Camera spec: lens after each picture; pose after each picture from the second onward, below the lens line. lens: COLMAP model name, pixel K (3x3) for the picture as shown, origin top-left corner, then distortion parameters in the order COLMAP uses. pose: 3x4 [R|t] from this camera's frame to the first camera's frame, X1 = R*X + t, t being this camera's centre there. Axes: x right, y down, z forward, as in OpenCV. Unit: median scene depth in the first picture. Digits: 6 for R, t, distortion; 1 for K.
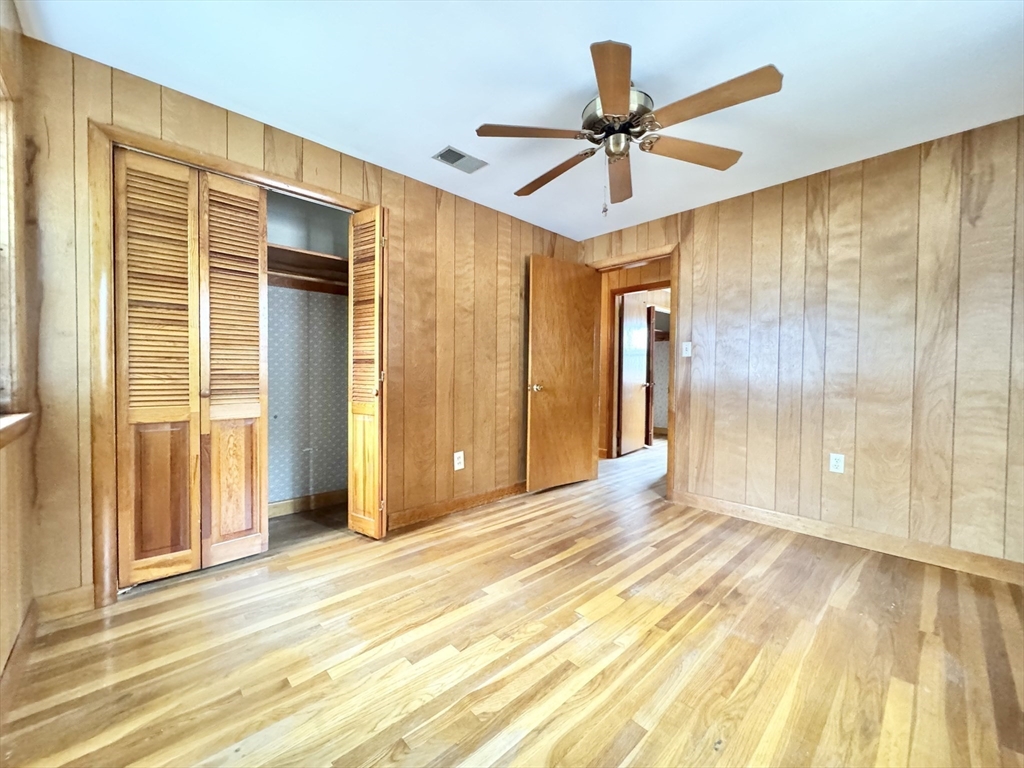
lens RADIAL K [[428.2, 0, 512.0], [0, 428.2, 384.0], [0, 0, 1]] dist [-0.001770, 0.000250]
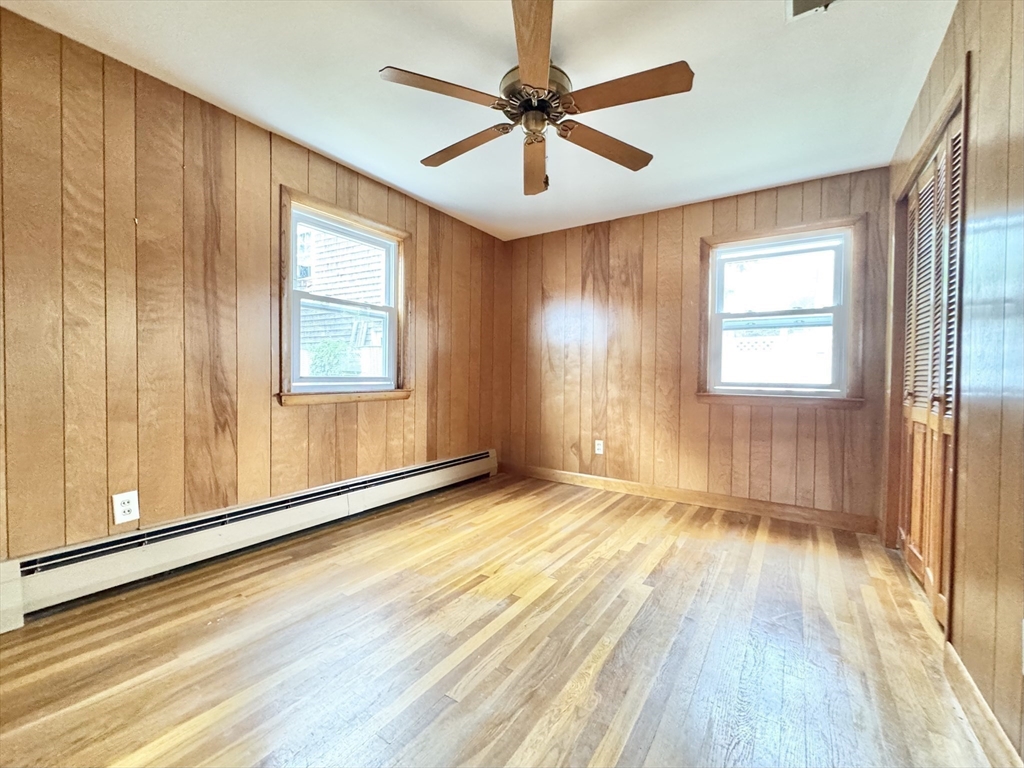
lens RADIAL K [[437.2, 0, 512.0], [0, 437.2, 384.0], [0, 0, 1]] dist [-0.001326, 0.000197]
pose [[-0.976420, -0.019491, -0.214998, 0.567900], [-0.029358, 0.998652, 0.042796, -0.026415], [0.213875, 0.048099, -0.975676, 2.261478]]
